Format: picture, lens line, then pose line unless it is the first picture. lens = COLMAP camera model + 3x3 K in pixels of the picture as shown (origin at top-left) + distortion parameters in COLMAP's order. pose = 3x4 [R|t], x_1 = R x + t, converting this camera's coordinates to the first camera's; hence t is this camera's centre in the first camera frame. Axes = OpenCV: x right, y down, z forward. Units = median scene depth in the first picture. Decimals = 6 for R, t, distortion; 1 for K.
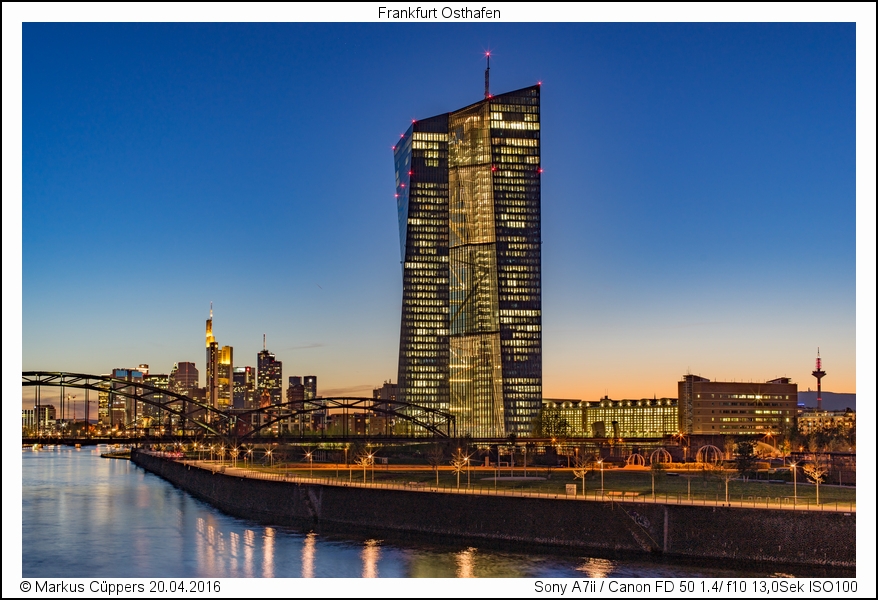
lens RADIAL K [[677.0, 0, 437.9], [0, 677.0, 389.5], [0, 0, 1]] dist [-0.107706, 0.167859]
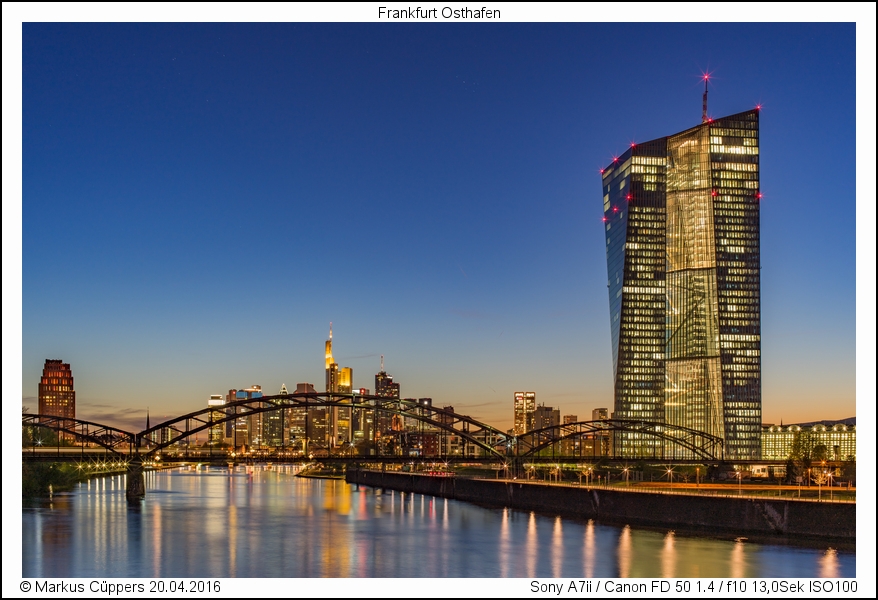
lens RADIAL K [[677.0, 0, 437.9], [0, 677.0, 389.5], [0, 0, 1]] dist [-0.107706, 0.167859]
pose [[1.000000, -0.000057, -0.000028, -0.327098], [0.000057, 1.000000, 0.000012, -0.035587], [0.000028, -0.000012, 1.000000, 0.002016]]
